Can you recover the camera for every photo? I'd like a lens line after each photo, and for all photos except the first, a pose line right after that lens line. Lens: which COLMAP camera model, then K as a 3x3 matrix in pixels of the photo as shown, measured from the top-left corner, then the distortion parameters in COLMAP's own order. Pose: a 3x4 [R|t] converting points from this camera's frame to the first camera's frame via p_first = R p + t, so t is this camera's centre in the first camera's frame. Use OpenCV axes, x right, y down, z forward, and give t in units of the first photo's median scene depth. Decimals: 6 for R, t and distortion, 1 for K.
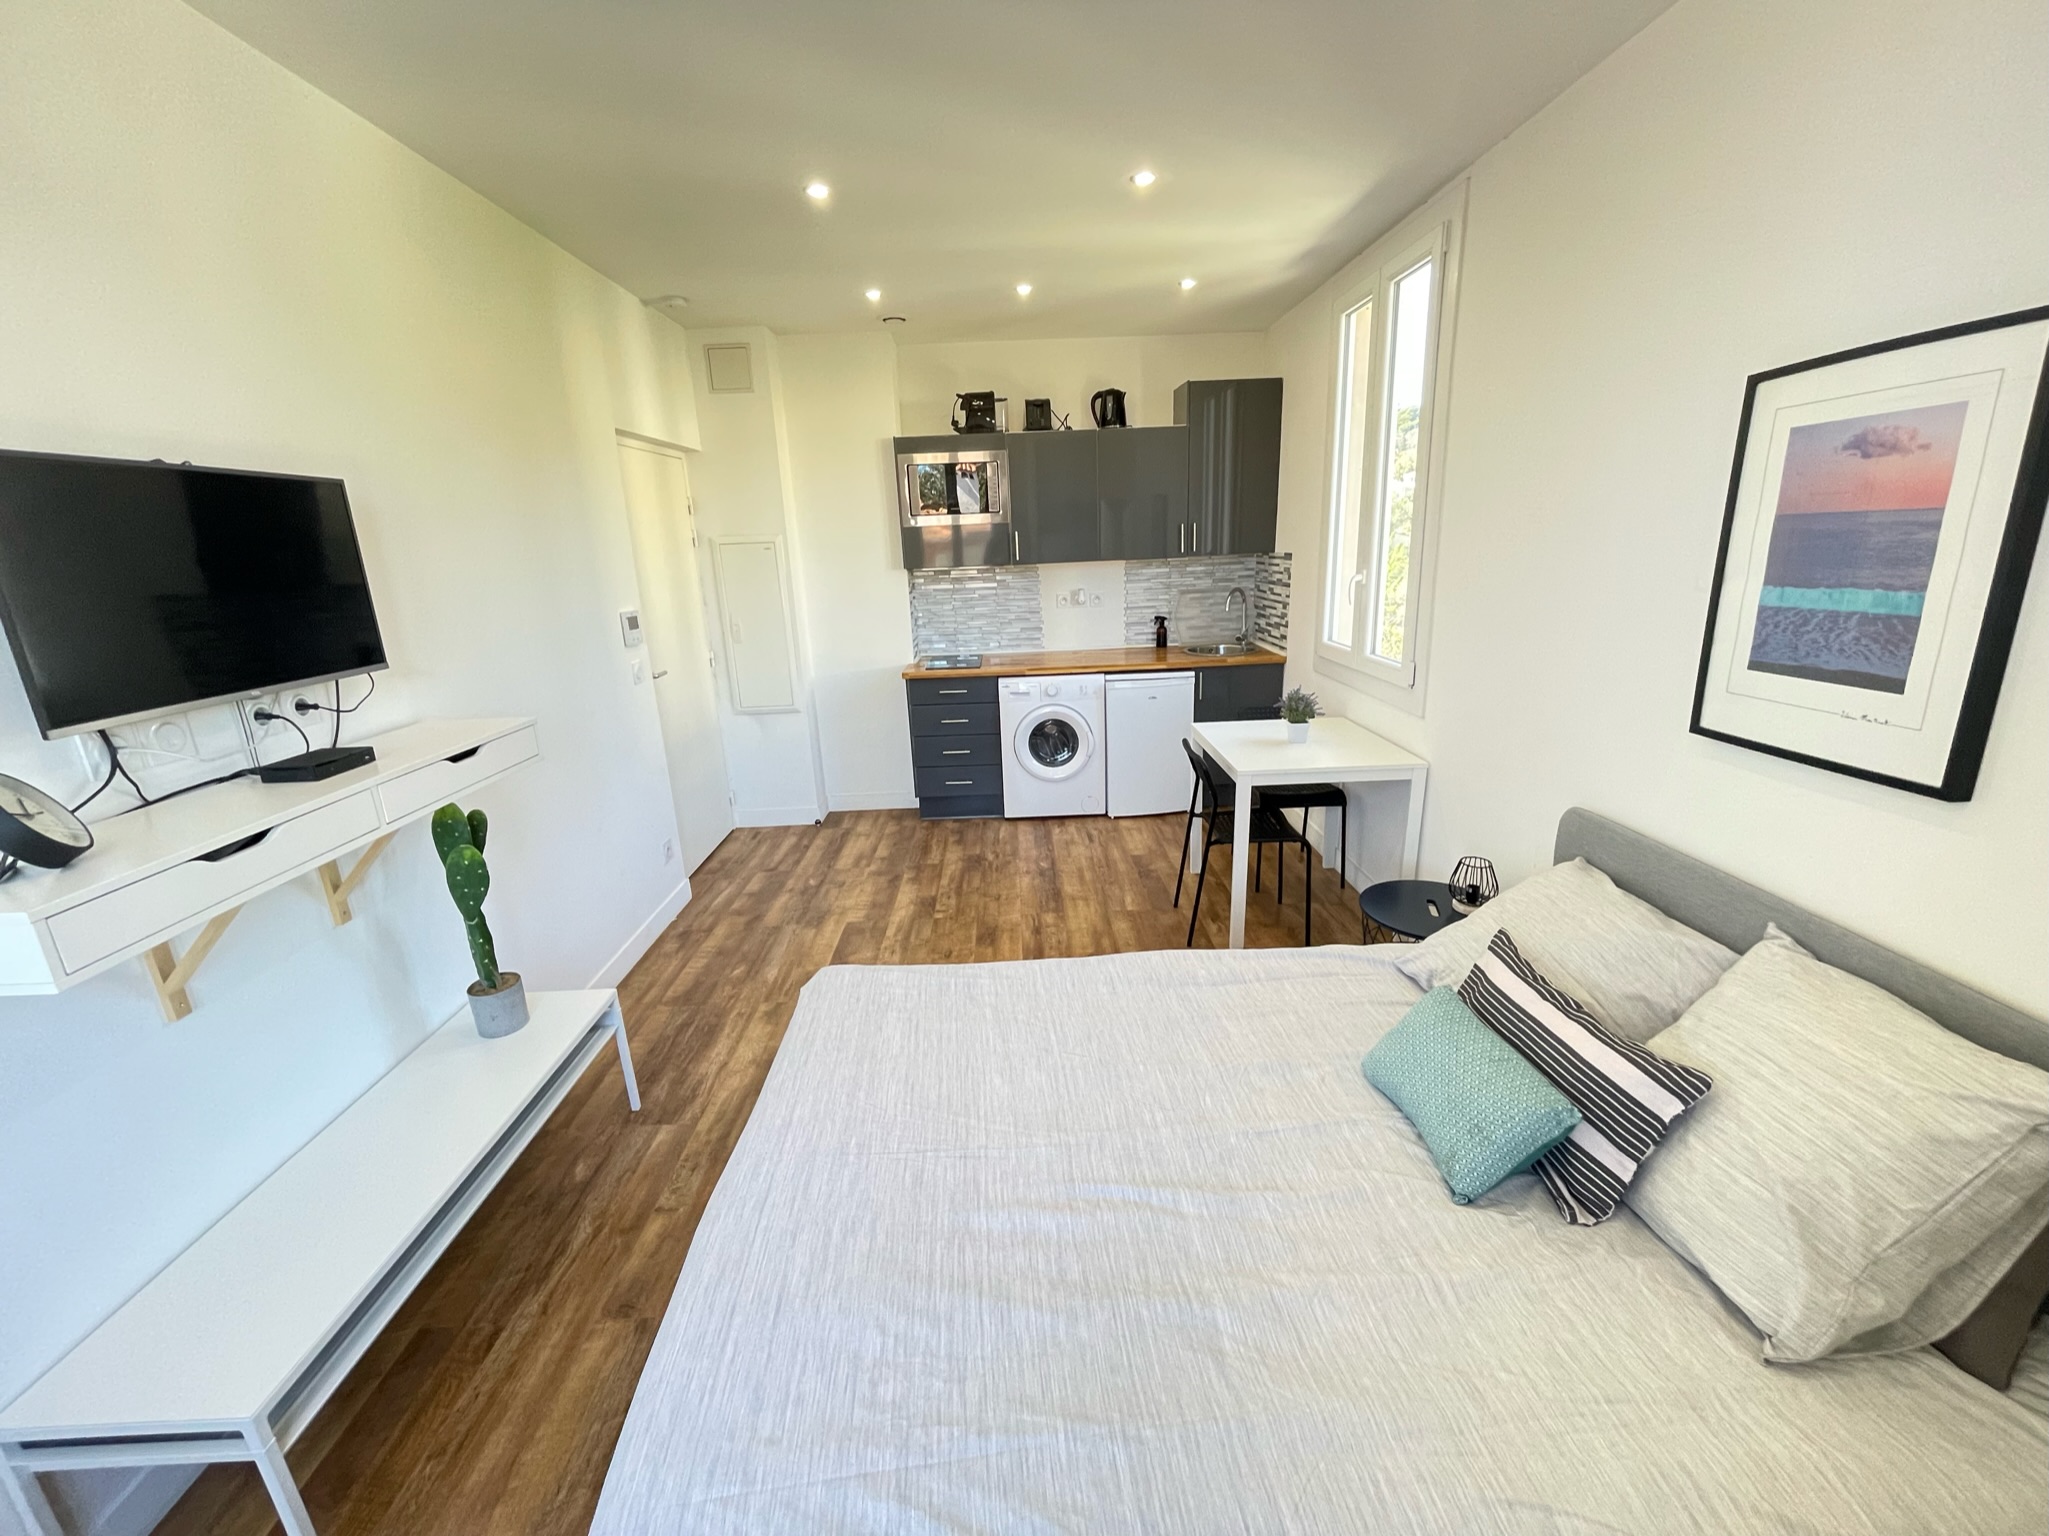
lens RADIAL K [[827.4, 0, 1022.8], [0, 827.4, 768.0], [0, 0, 1]] dist [0.001169, -0.002195]
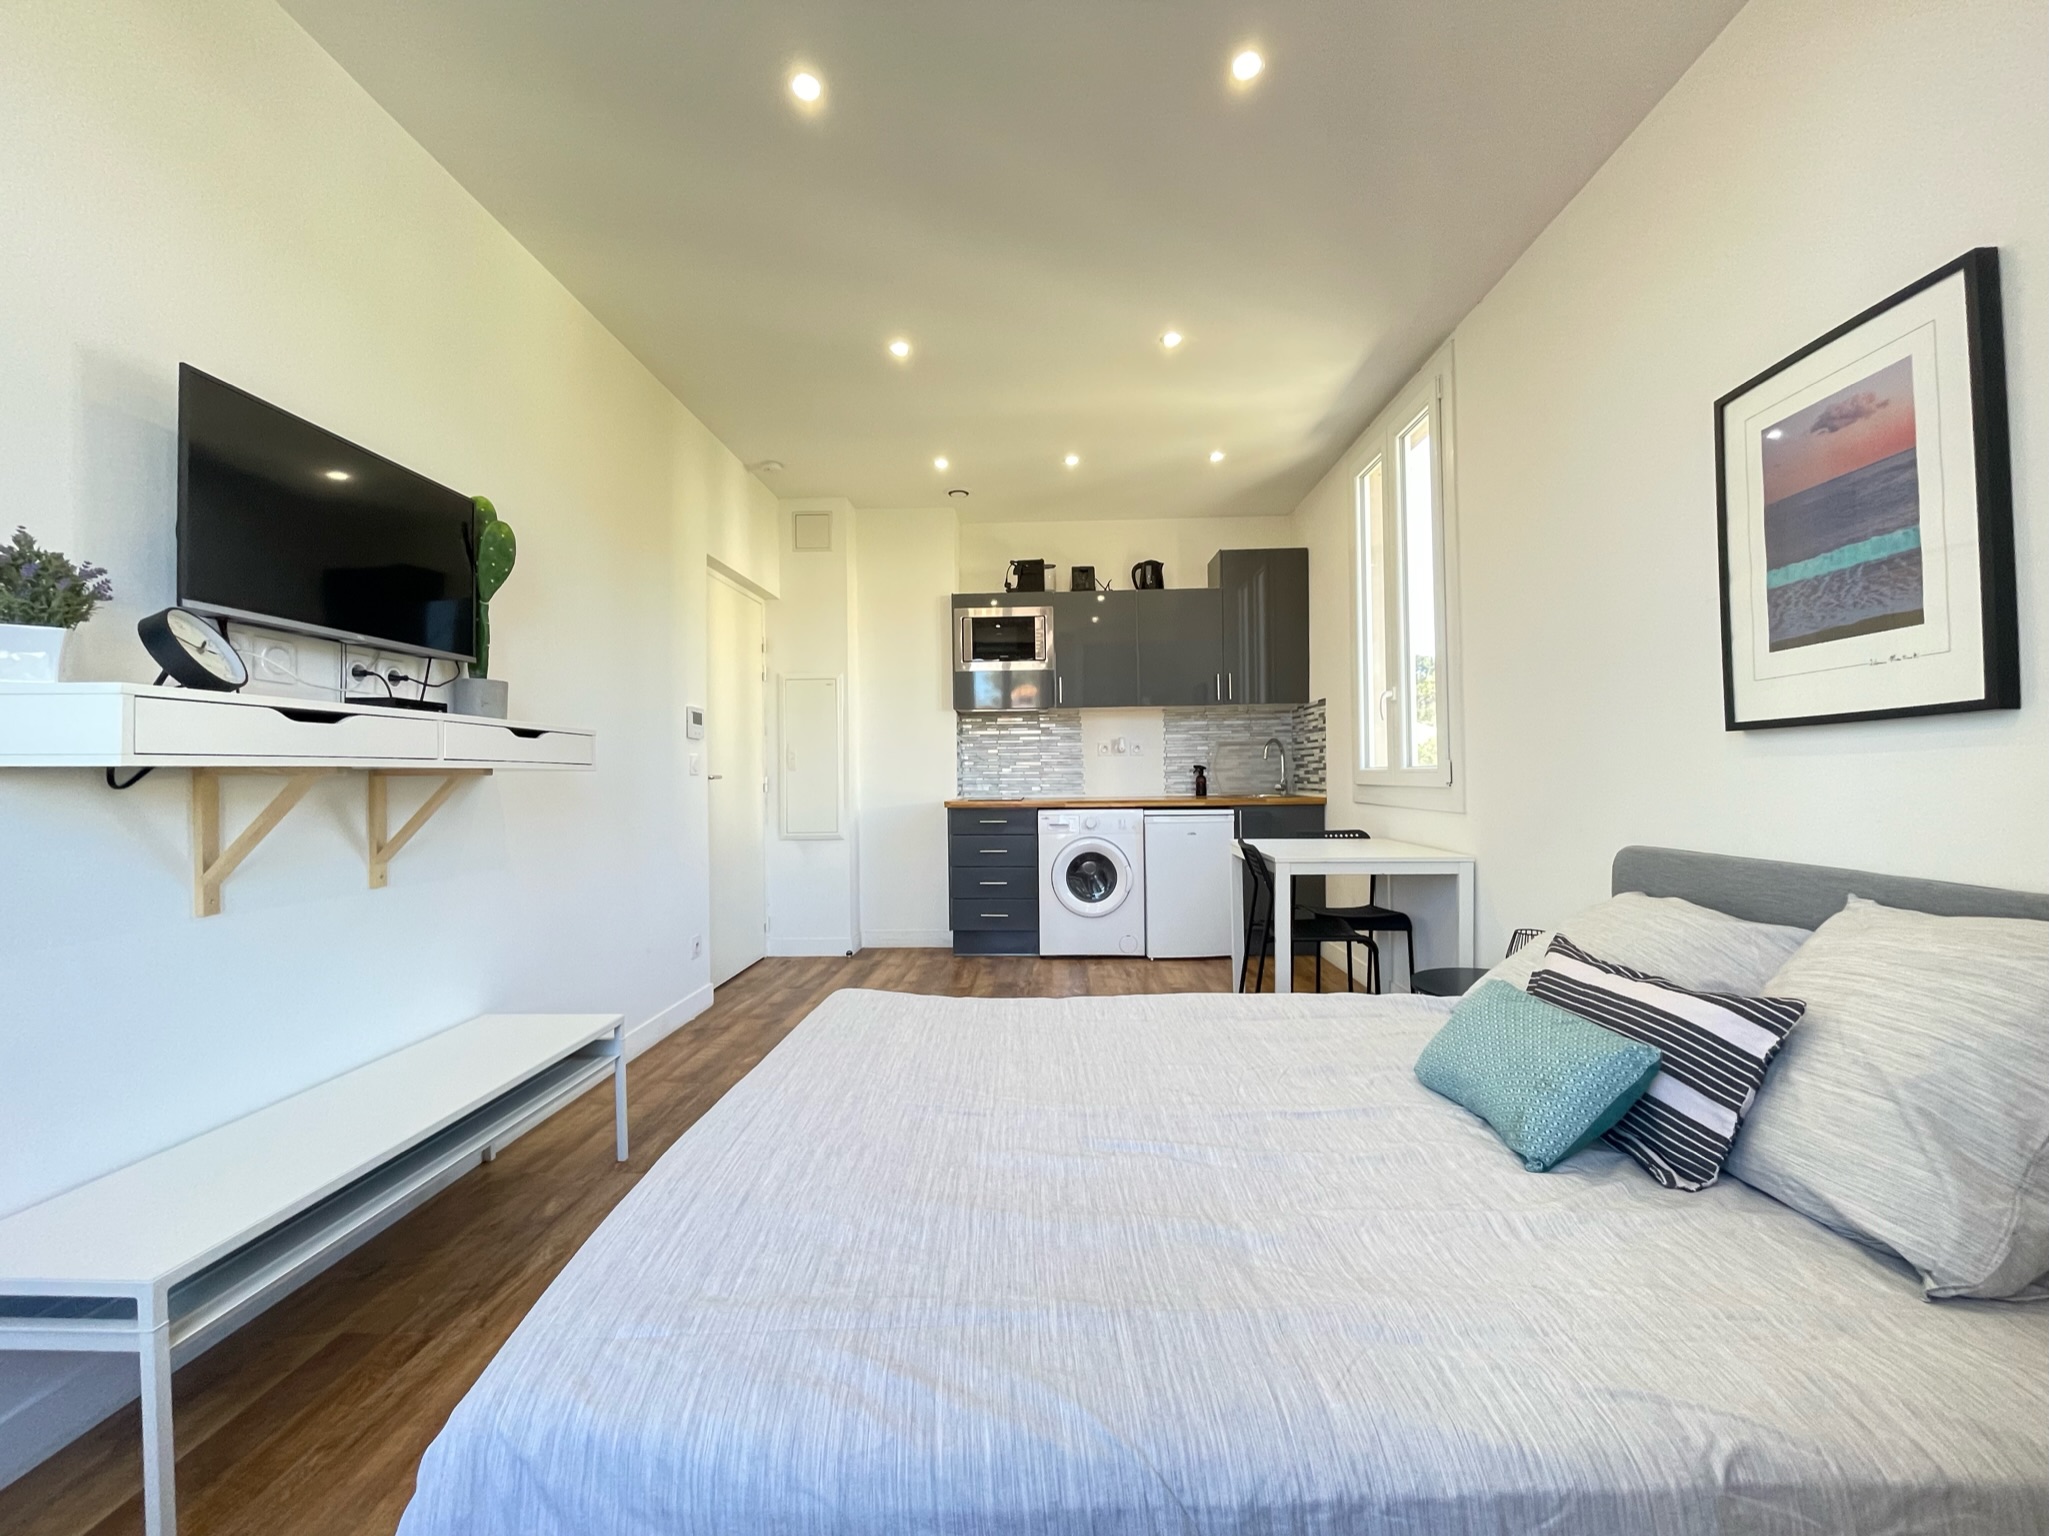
lens RADIAL K [[827.4, 0, 1023.2], [0, 827.4, 767.2], [0, 0, 1]] dist [0.001169, -0.002195]
pose [[0.997775, 0.026812, -0.061048, 0.027744], [-0.042634, 0.960510, -0.274961, 0.268964], [0.051265, 0.276952, 0.959515, 0.020752]]
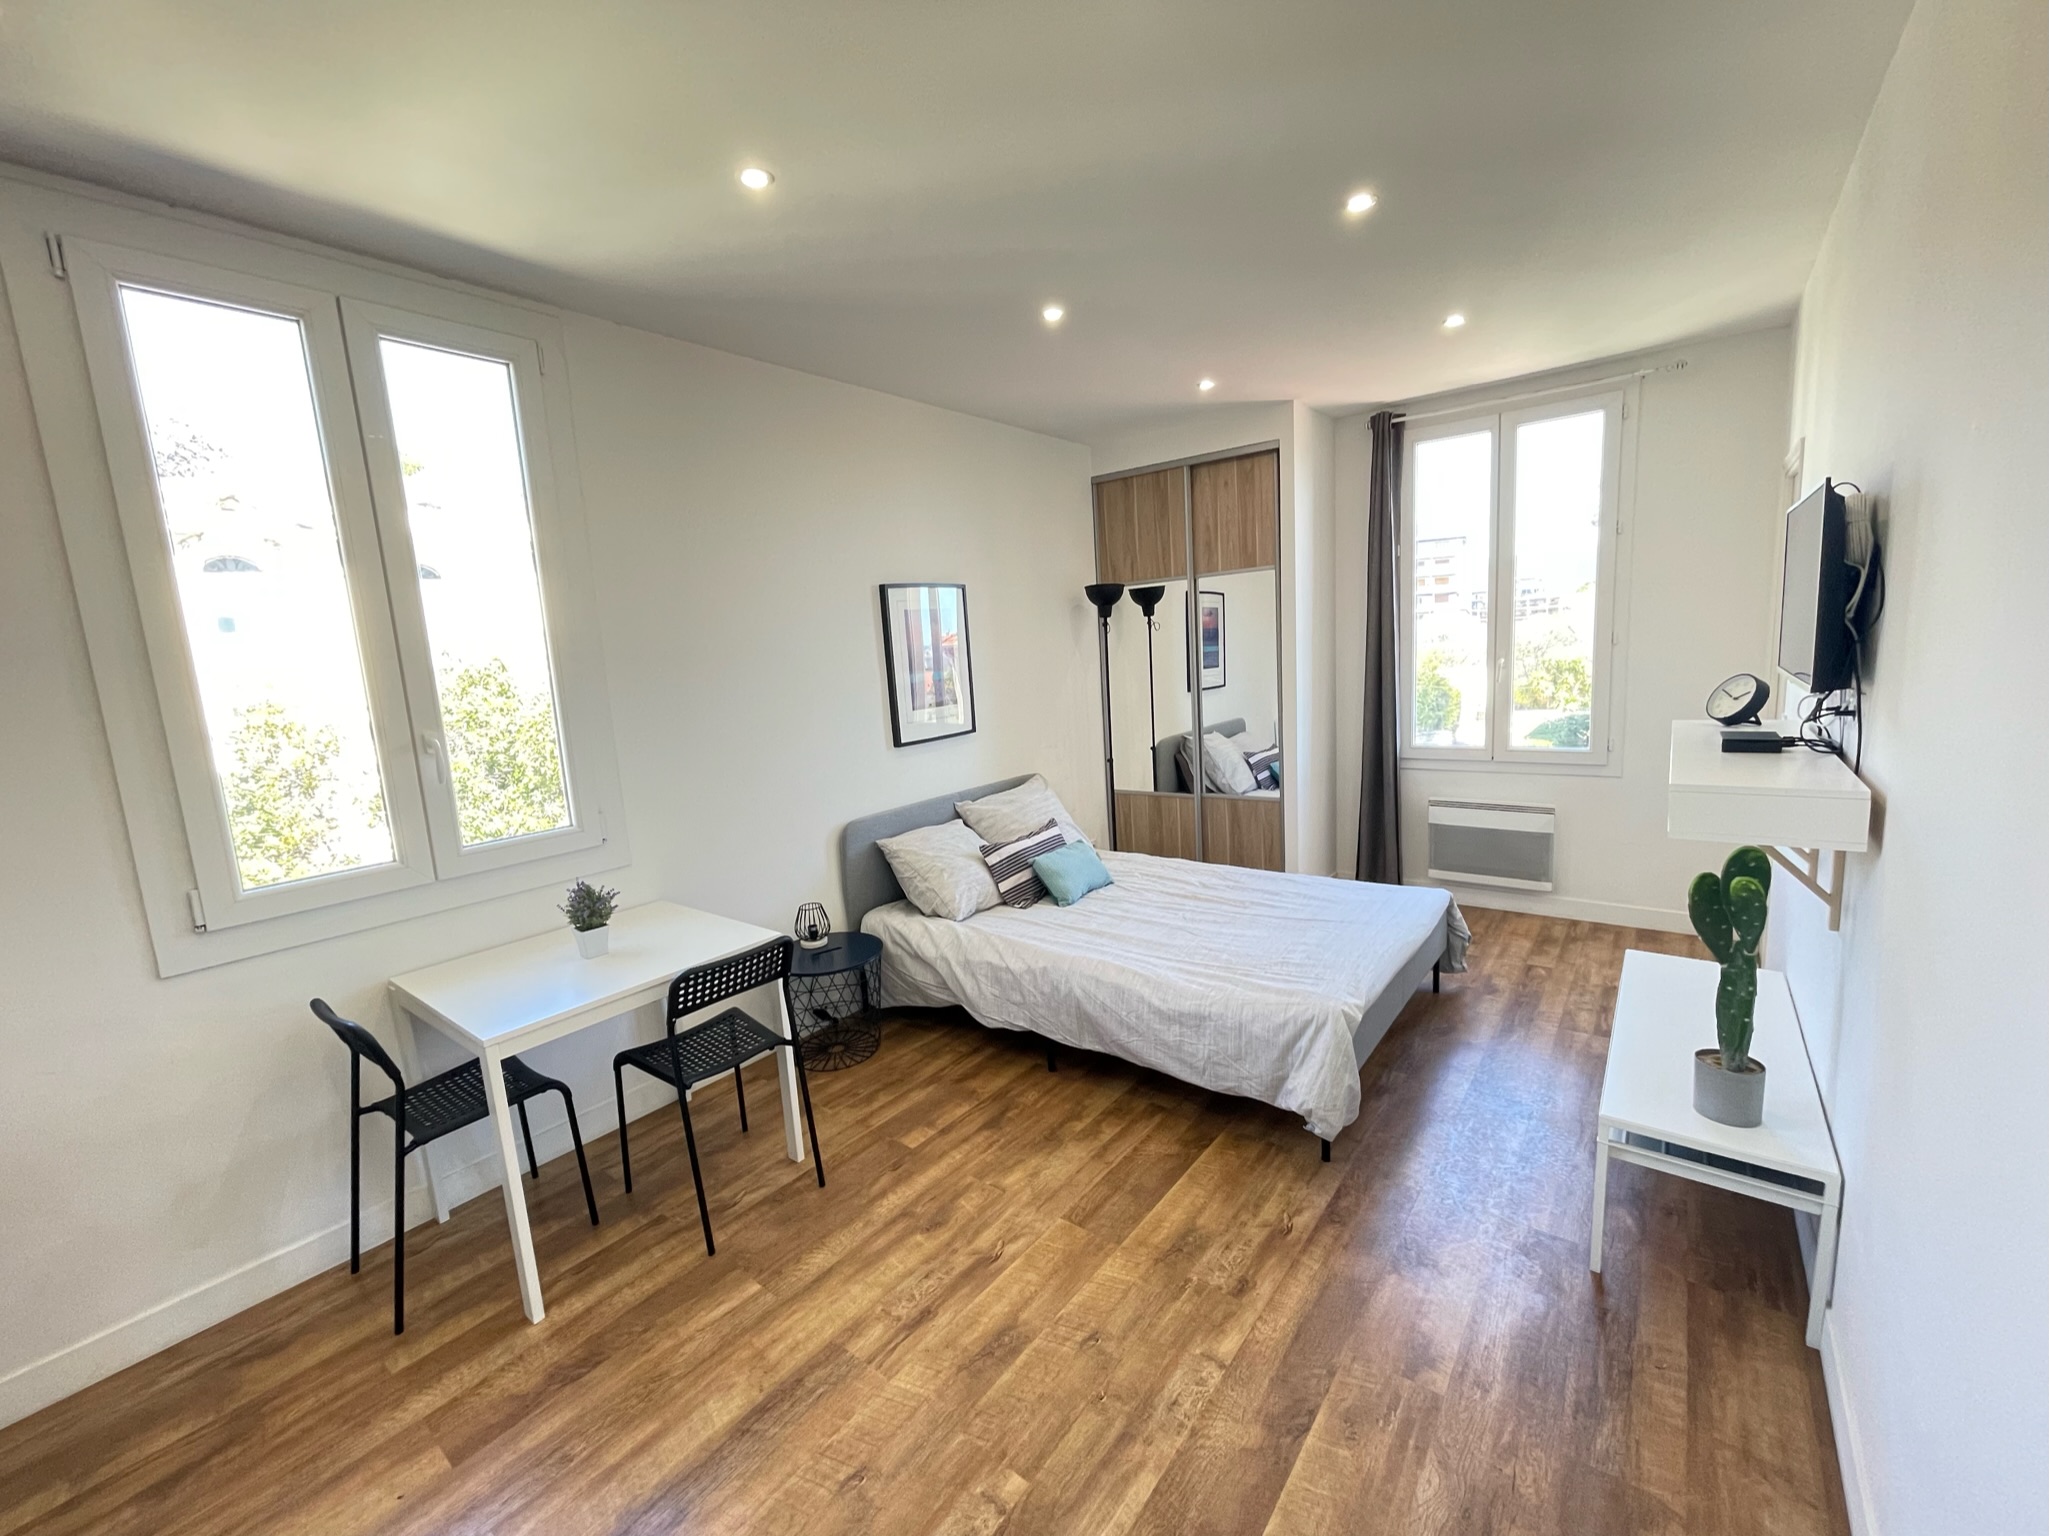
lens RADIAL K [[827.4, 0, 1023.3], [0, 827.4, 768.1], [0, 0, 1]] dist [0.001169, -0.002195]
pose [[-0.768894, -0.009258, 0.639310, -0.653623], [0.256685, 0.911310, 0.321910, -0.510487], [-0.585590, 0.411616, -0.698324, 2.006653]]
